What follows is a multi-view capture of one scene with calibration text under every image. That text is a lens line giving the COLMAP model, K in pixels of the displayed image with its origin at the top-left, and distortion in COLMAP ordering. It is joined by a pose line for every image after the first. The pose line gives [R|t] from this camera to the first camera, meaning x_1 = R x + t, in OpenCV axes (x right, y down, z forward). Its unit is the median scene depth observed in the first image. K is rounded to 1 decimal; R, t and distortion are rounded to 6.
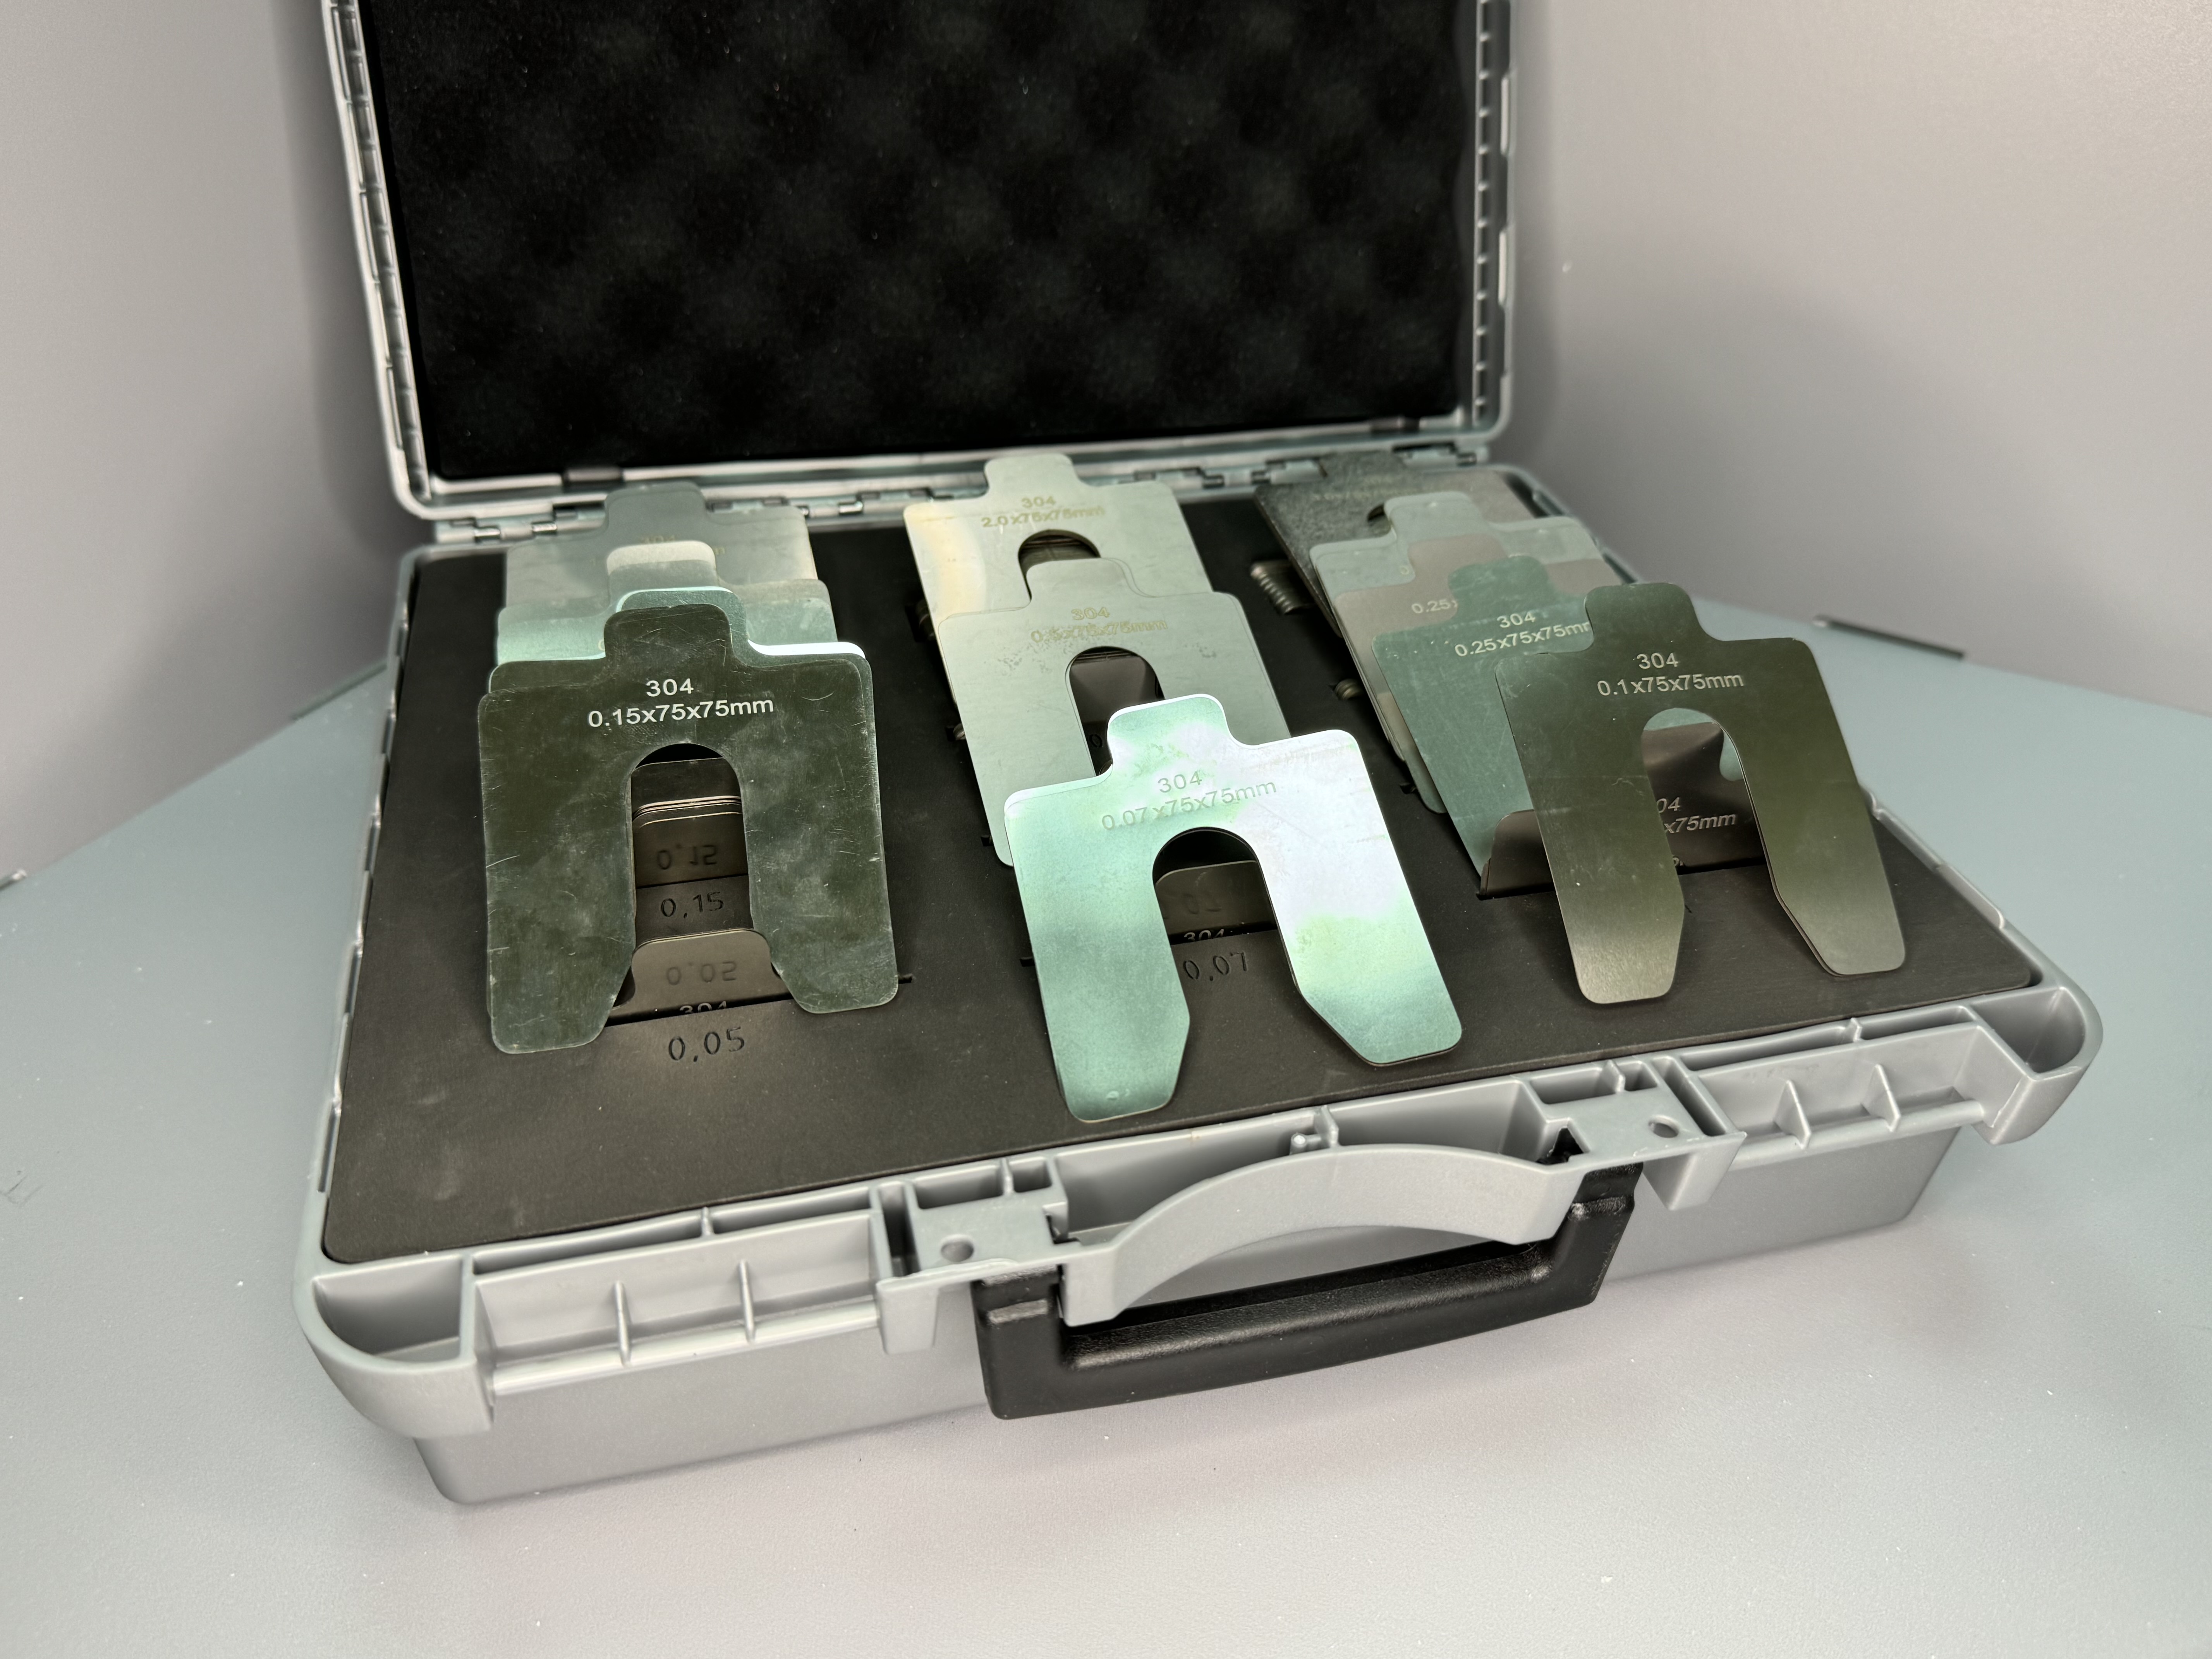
lens RADIAL K [[1684.6, 0, 1106.0], [0, 1684.6, 829.5], [0, 0, 1]] dist [0.072058, -0.164077]
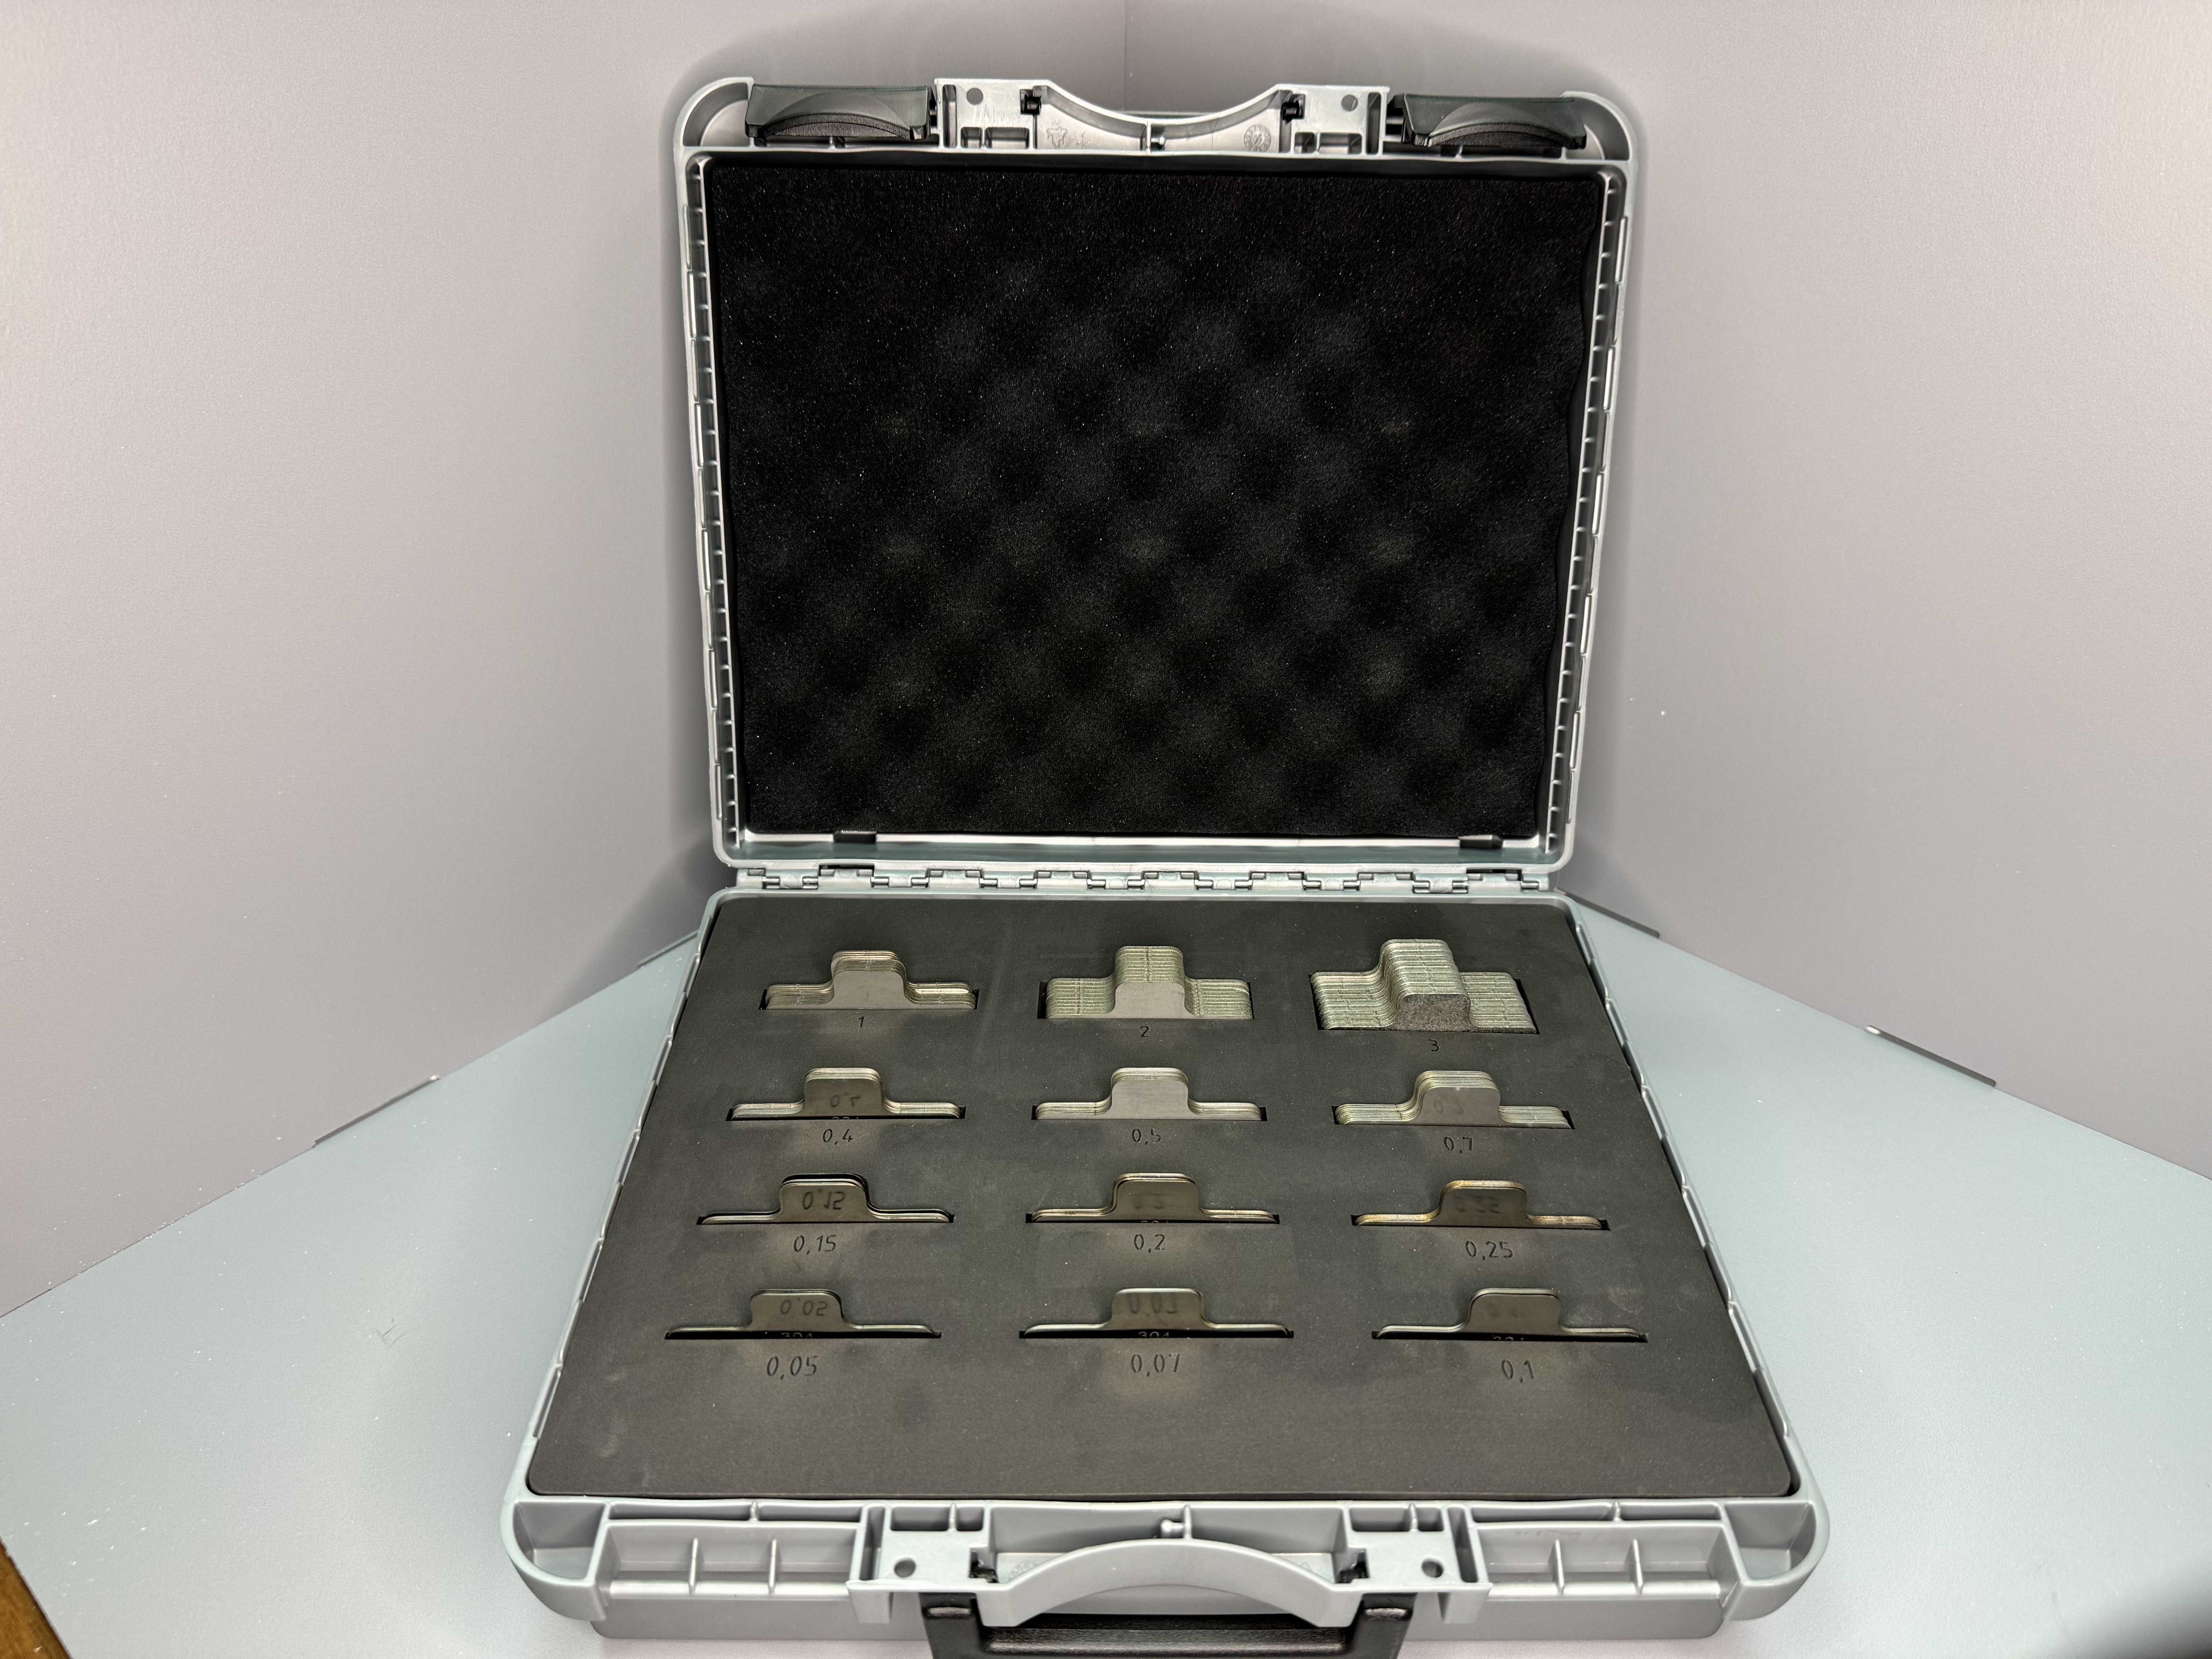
lens RADIAL K [[1544.3, 0, 1108.8], [0, 1544.3, 813.7], [0, 0, 1]] dist [0.065001, -0.154727]
pose [[0.968868, 0.115742, -0.218859, 0.251816], [-0.124656, 0.991824, -0.027321, -0.321277], [0.213908, 0.053753, 0.975374, -0.270623]]
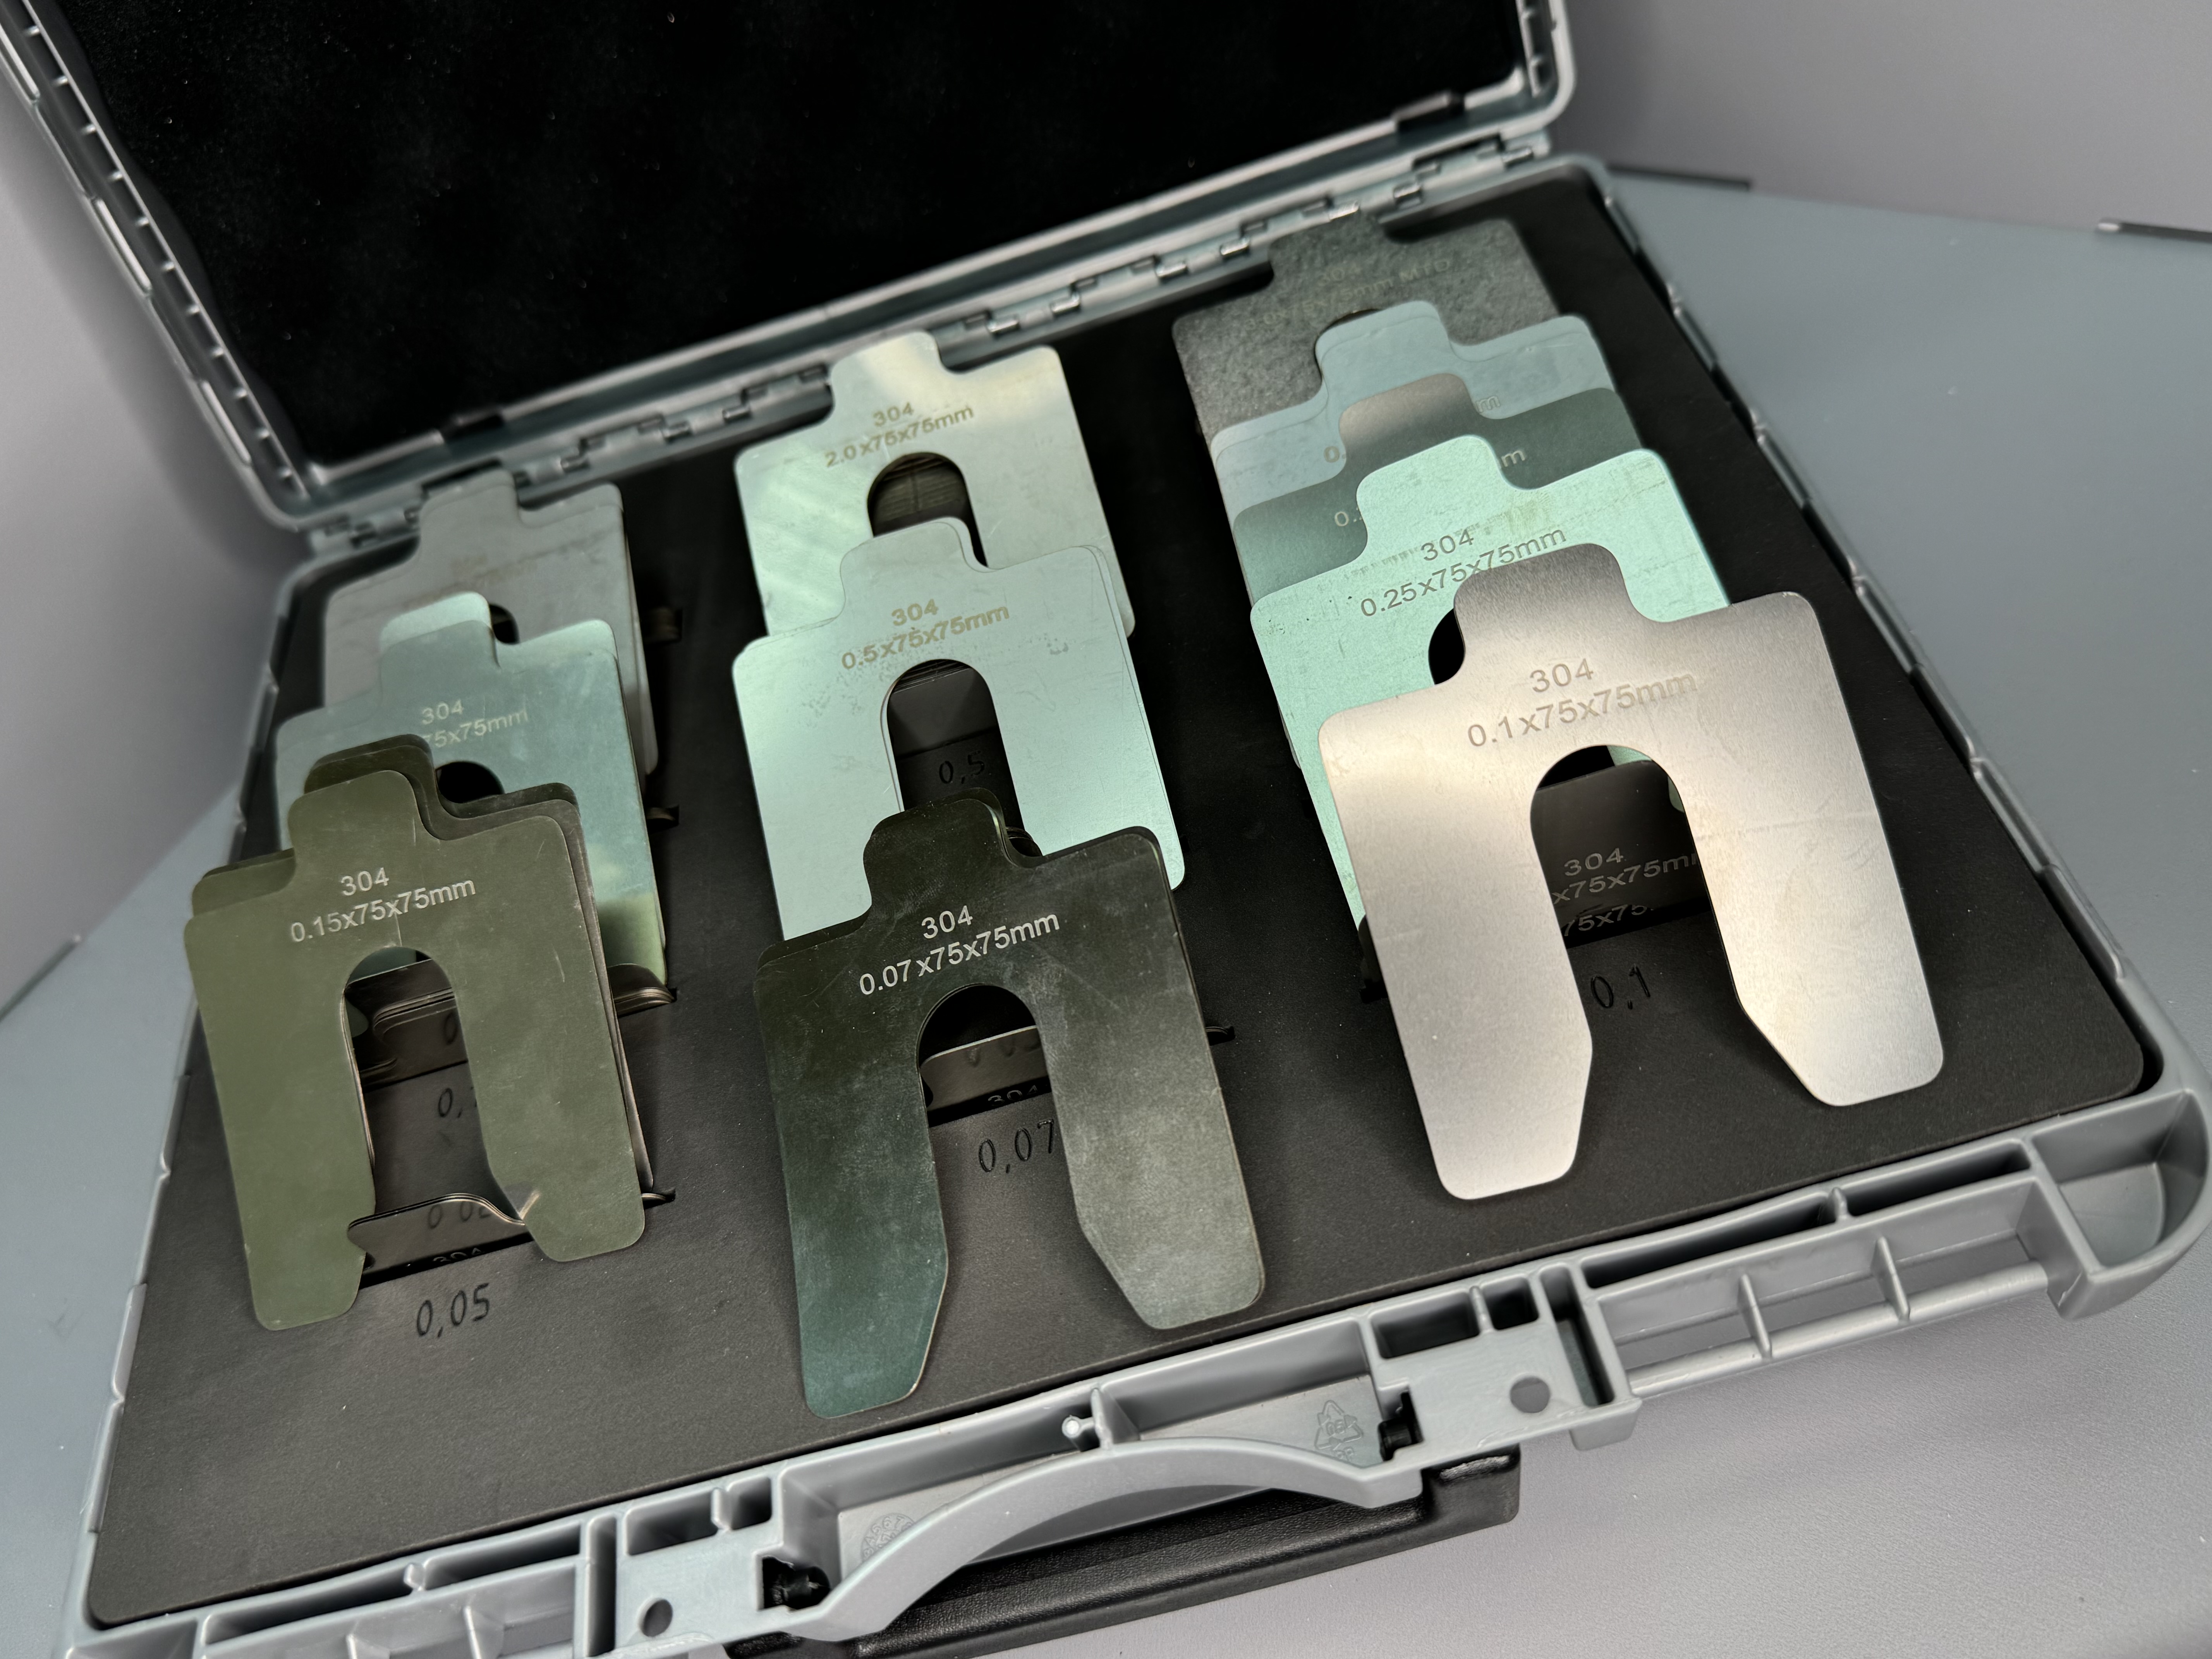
lens RADIAL K [[1689.6, 0, 1116.5], [0, 1689.6, 839.9], [0, 0, 1]] dist [0.077697, -0.237816]
pose [[0.957128, -0.101828, -0.271176, 0.344450], [0.177290, 0.946277, 0.270420, -0.269292], [0.229071, -0.306904, 0.923762, 0.294550]]
